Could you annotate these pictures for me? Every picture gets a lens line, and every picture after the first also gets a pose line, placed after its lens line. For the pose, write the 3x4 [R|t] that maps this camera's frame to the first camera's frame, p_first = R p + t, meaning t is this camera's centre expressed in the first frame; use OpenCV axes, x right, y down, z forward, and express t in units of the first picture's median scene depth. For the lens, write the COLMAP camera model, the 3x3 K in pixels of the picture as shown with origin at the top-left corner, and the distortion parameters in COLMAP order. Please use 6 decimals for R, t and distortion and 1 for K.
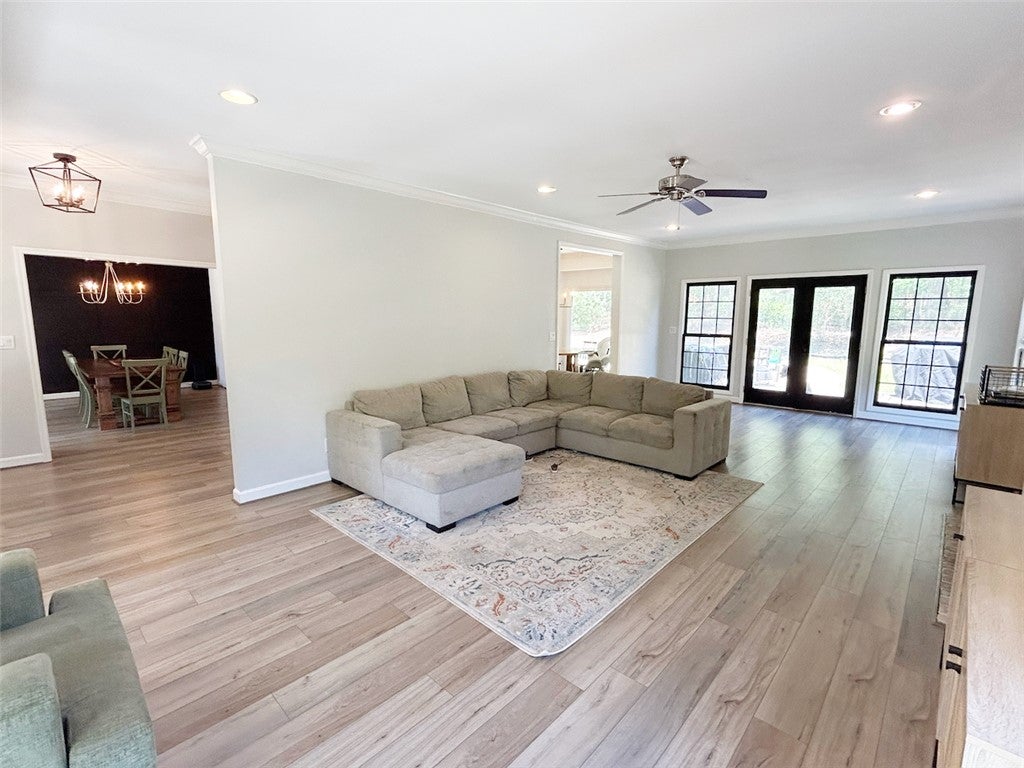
lens RADIAL K [[477.0, 0, 512.0], [0, 477.0, 384.0], [0, 0, 1]] dist [0.000148, 0.000109]
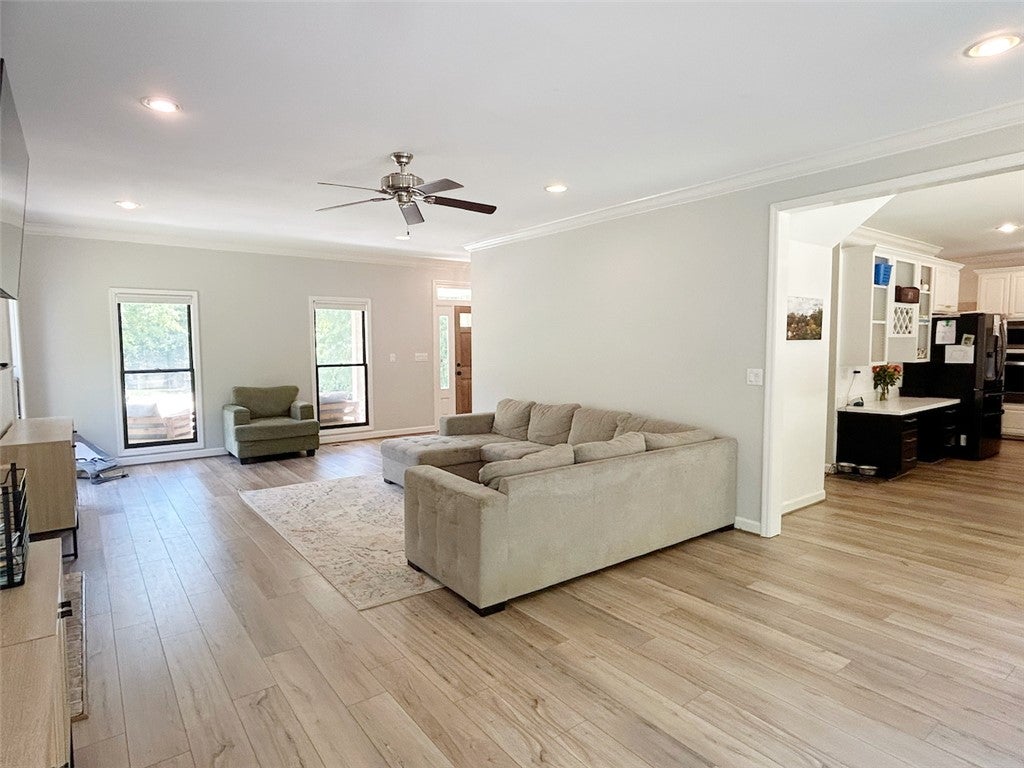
lens RADIAL K [[582.1, 0, 512.0], [0, 582.1, 384.0], [0, 0, 1]] dist [0.000352, 0.000151]
pose [[-0.180167, 0.062127, -0.981672, 1.089724], [-0.143758, 0.985624, 0.088761, -0.150010], [0.973074, 0.157115, -0.168646, 1.153988]]
